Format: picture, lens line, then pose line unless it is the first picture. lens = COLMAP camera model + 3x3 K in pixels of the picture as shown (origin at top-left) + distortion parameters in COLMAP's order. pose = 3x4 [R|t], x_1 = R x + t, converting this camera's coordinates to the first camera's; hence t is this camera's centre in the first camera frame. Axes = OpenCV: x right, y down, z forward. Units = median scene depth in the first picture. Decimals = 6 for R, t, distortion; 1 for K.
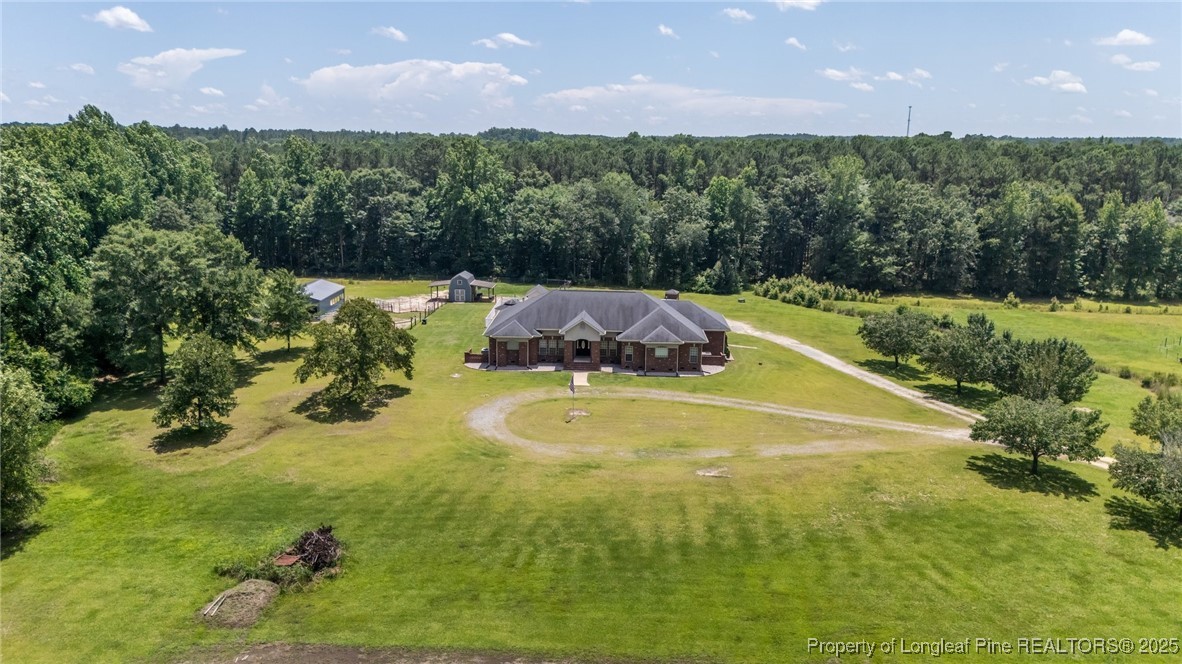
lens RADIAL K [[869.5, 0, 591.0], [0, 869.5, 332.0], [0, 0, 1]] dist [0.083254, -0.099002]
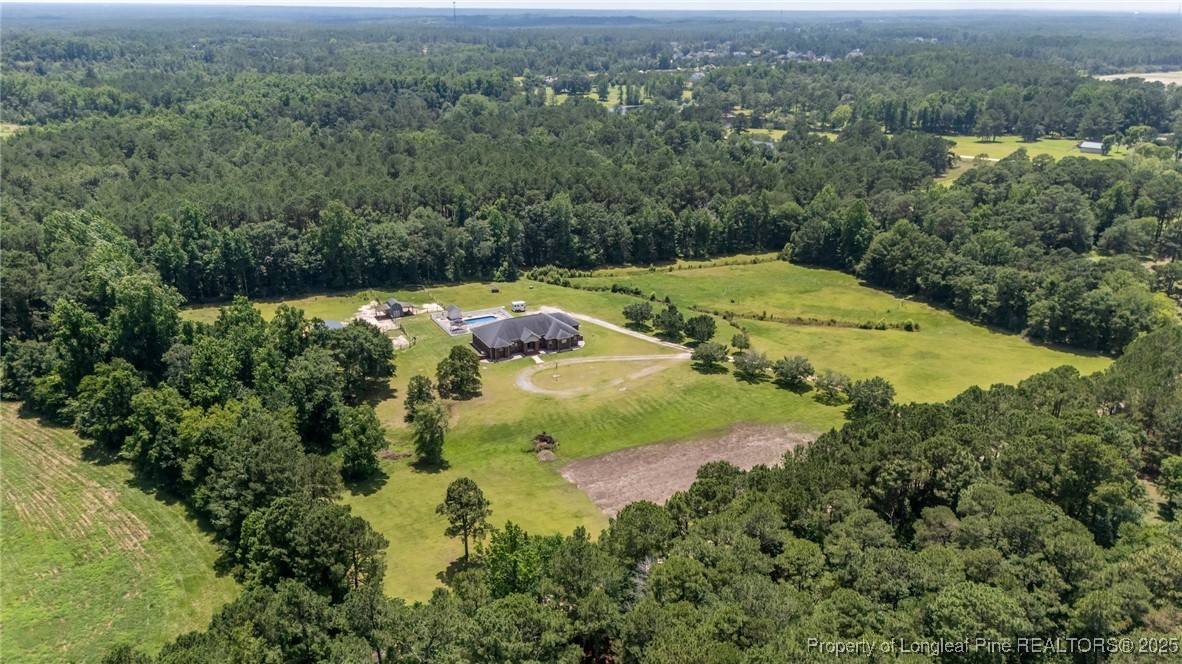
lens RADIAL K [[869.5, 0, 591.0], [0, 869.5, 332.0], [0, 0, 1]] dist [0.083254, -0.099002]
pose [[0.871324, -0.175266, 0.458342, -0.556428], [0.107001, 0.979424, 0.171109, -0.236999], [-0.478901, -0.100048, 0.872149, -0.650274]]
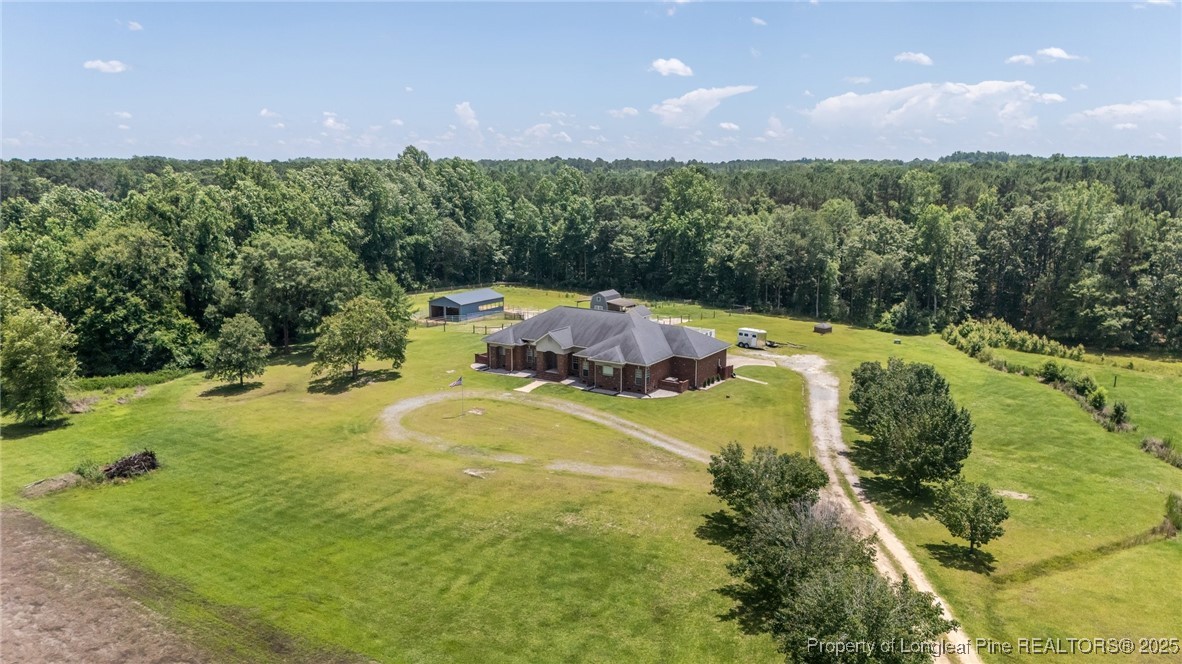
lens RADIAL K [[869.5, 0, 591.0], [0, 869.5, 332.0], [0, 0, 1]] dist [0.083254, -0.099002]
pose [[0.855381, 0.086276, -0.510764, 0.353289], [-0.101824, 0.994799, -0.002488, -0.010893], [0.507893, 0.054136, 0.859718, 0.055437]]
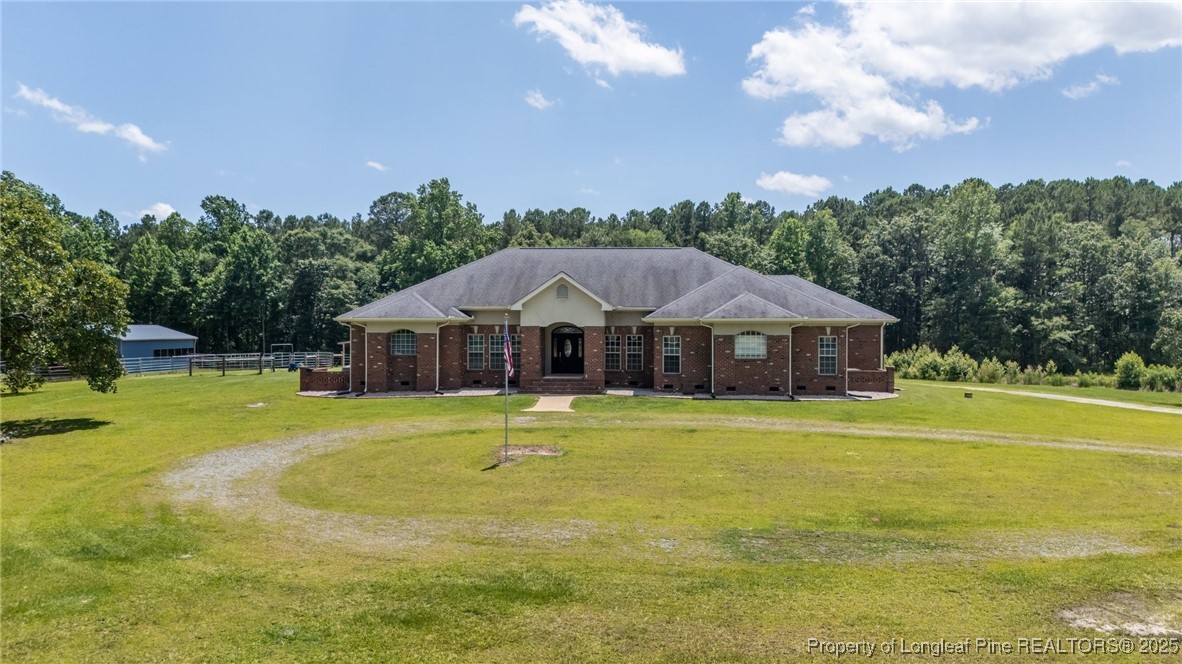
lens RADIAL K [[869.5, 0, 591.0], [0, 869.5, 332.0], [0, 0, 1]] dist [0.083254, -0.099002]
pose [[0.999432, -0.013382, -0.030914, 0.010503], [0.006766, 0.978755, -0.204924, 0.060943], [0.033000, 0.204598, 0.978290, 0.350554]]
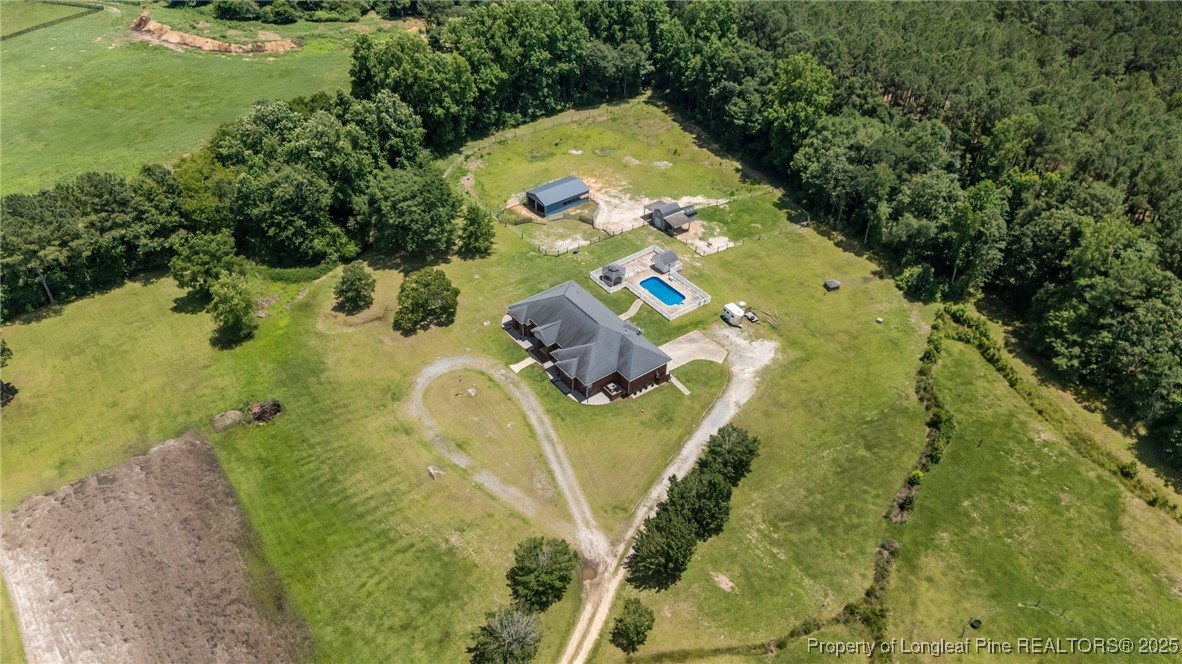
lens RADIAL K [[869.5, 0, 591.0], [0, 869.5, 332.0], [0, 0, 1]] dist [0.083254, -0.099002]
pose [[0.632785, 0.486582, -0.602346, 0.580383], [-0.192306, 0.852279, 0.486456, -0.456660], [0.750068, -0.191988, 0.632882, 0.054262]]
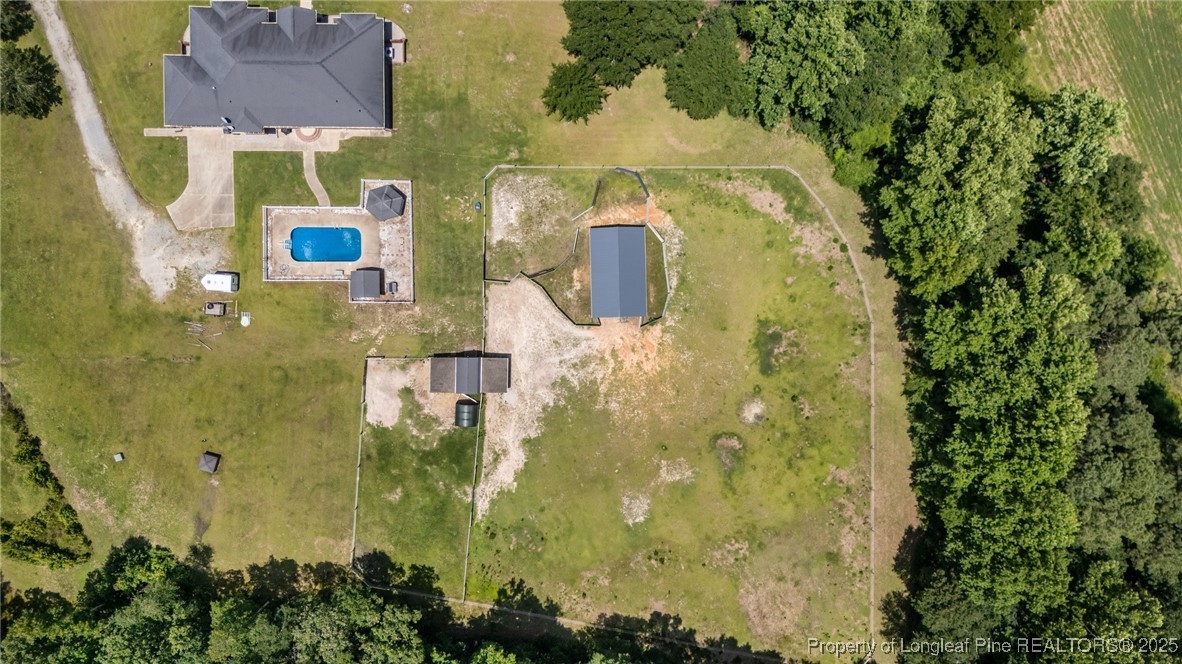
lens RADIAL K [[869.5, 0, 591.0], [0, 869.5, 332.0], [0, 0, 1]] dist [0.083254, -0.099002]
pose [[-0.998333, 0.038678, -0.042840, -0.191928], [-0.050514, -0.226444, 0.972714, -0.761766], [0.027922, 0.973256, 0.228020, 0.681122]]
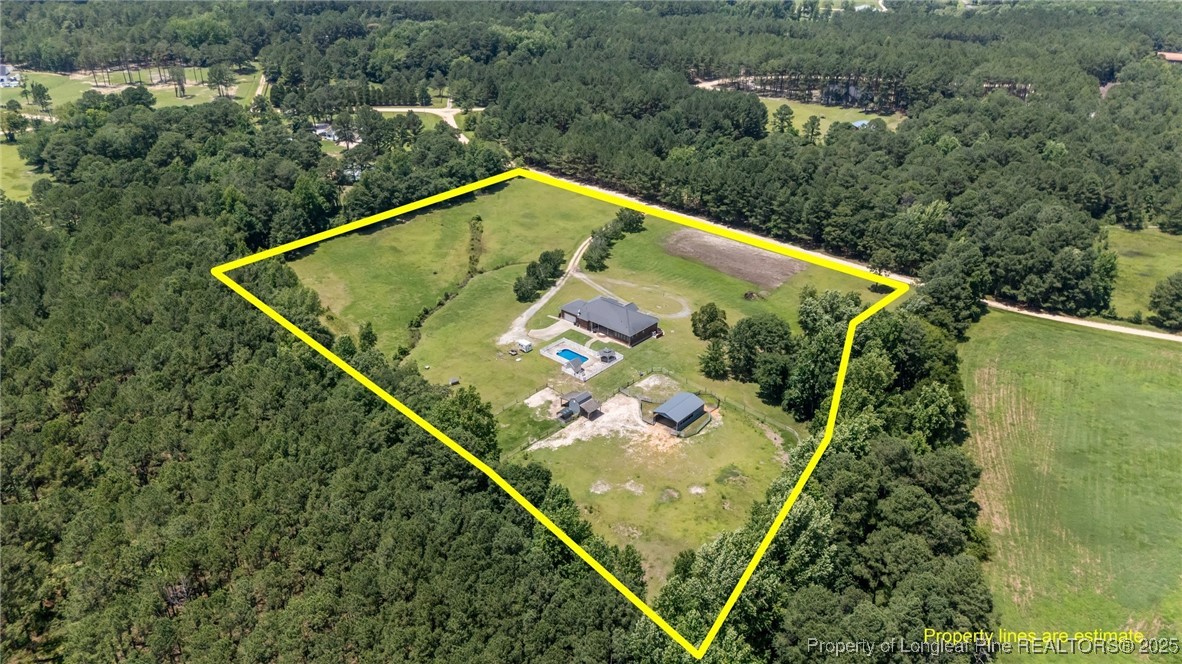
lens RADIAL K [[869.5, 0, 591.0], [0, 869.5, 332.0], [0, 0, 1]] dist [0.083254, -0.099002]
pose [[-0.773039, -0.305787, 0.555793, -0.853878], [0.121807, 0.788293, 0.603123, -0.957656], [-0.622555, 0.533937, -0.572134, 1.590996]]
